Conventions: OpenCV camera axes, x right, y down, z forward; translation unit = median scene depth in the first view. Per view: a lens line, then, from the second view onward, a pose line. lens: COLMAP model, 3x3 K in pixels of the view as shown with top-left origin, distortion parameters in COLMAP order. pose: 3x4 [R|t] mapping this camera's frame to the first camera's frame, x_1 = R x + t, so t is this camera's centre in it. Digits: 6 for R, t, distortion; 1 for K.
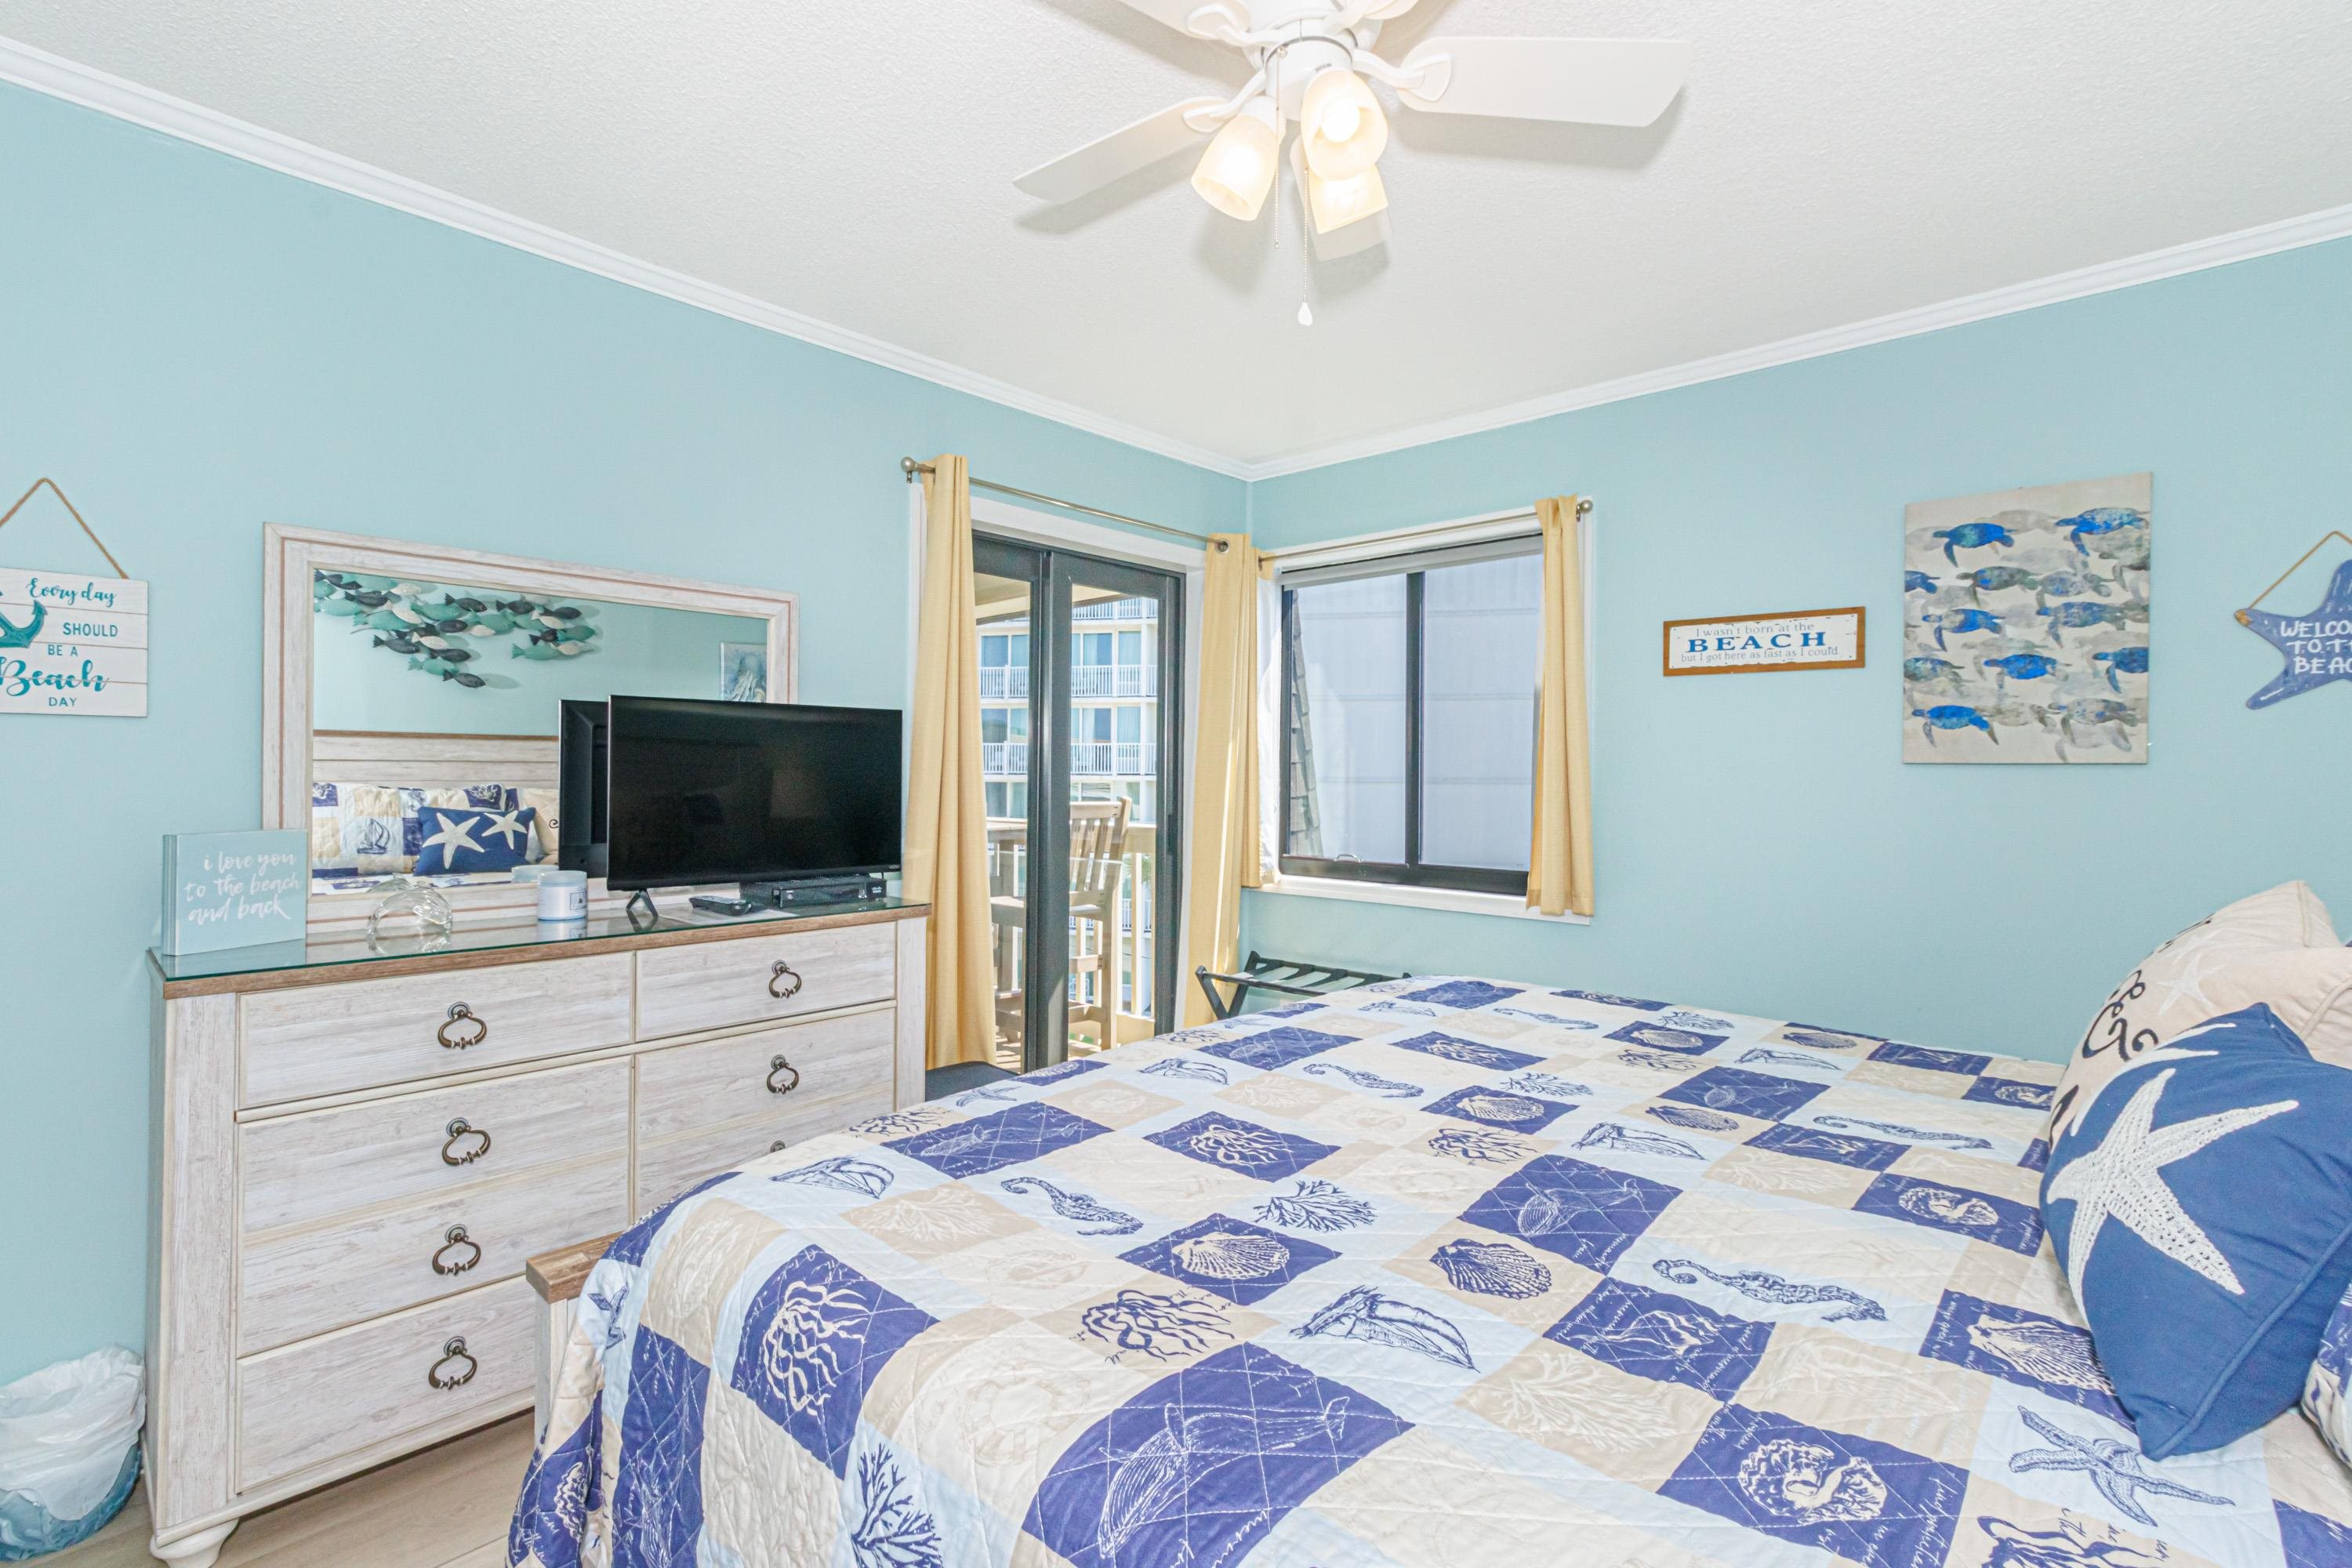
lens RADIAL K [[1073.4, 0, 1125.6], [0, 1073.4, 774.3], [0, 0, 1]] dist [0.004507, 0.000432]
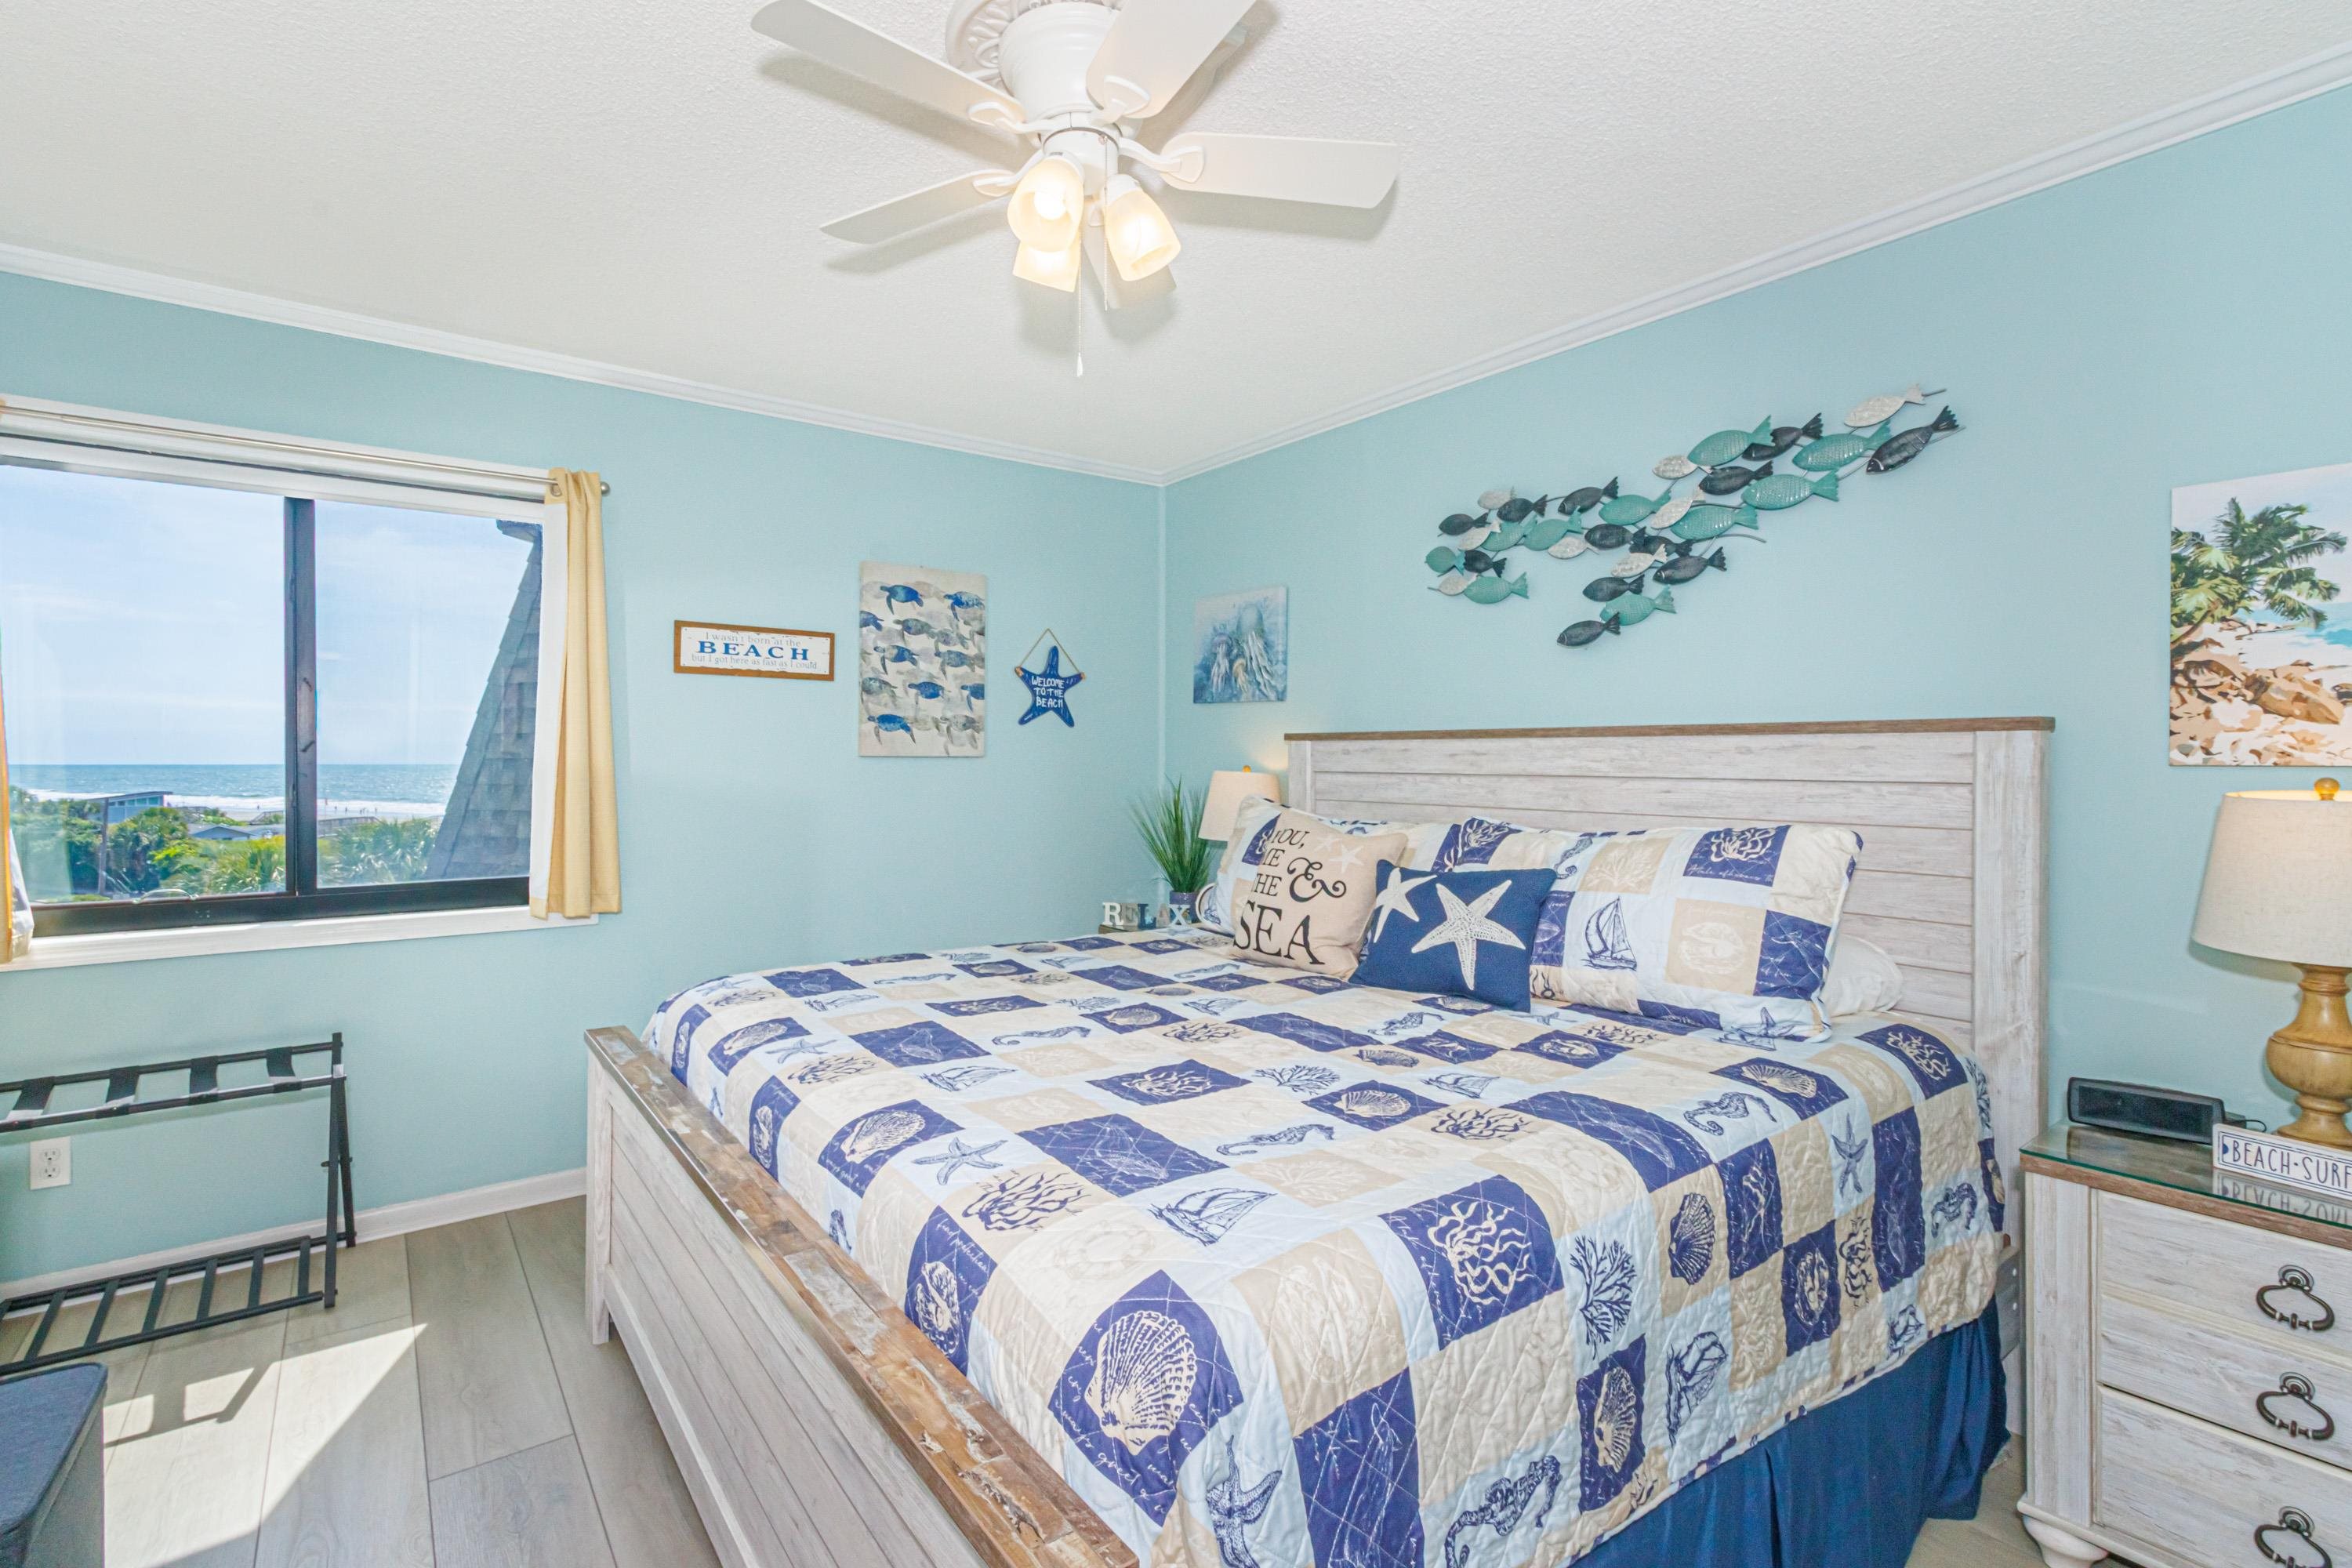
lens RADIAL K [[1073.4, 0, 1190.0], [0, 1073.4, 786.5], [0, 0, 1]] dist [0.004507, 0.000432]
pose [[0.176132, -0.030050, 0.983908, -0.561744], [0.006593, 0.999548, 0.029348, -0.010270], [-0.984345, 0.001318, 0.176250, 0.408697]]
